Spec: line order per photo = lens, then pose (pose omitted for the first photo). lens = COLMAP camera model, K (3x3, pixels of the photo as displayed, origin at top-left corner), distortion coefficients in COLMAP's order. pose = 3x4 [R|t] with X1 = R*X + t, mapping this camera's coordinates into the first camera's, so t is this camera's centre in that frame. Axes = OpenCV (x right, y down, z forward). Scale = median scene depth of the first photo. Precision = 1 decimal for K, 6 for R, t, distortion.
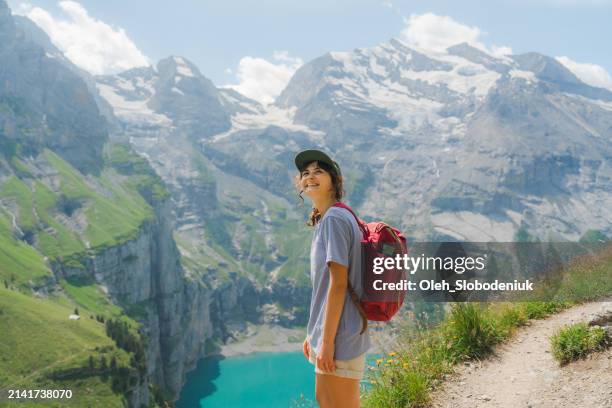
lens RADIAL K [[490.5, 0, 307.5], [0, 490.5, 205.8], [0, 0, 1]] dist [-0.004969, 0.004973]
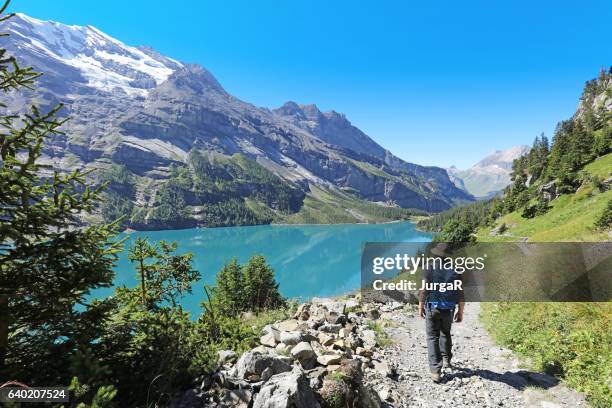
lens RADIAL K [[278.5, 0, 307.6], [0, 278.5, 201.7], [0, 0, 1]] dist [-0.037885, 0.007042]
pose [[0.671906, -0.024036, 0.740246, 0.054474], [-0.012938, 0.998940, 0.044180, 0.125036], [-0.740524, -0.039262, 0.670883, 0.184704]]
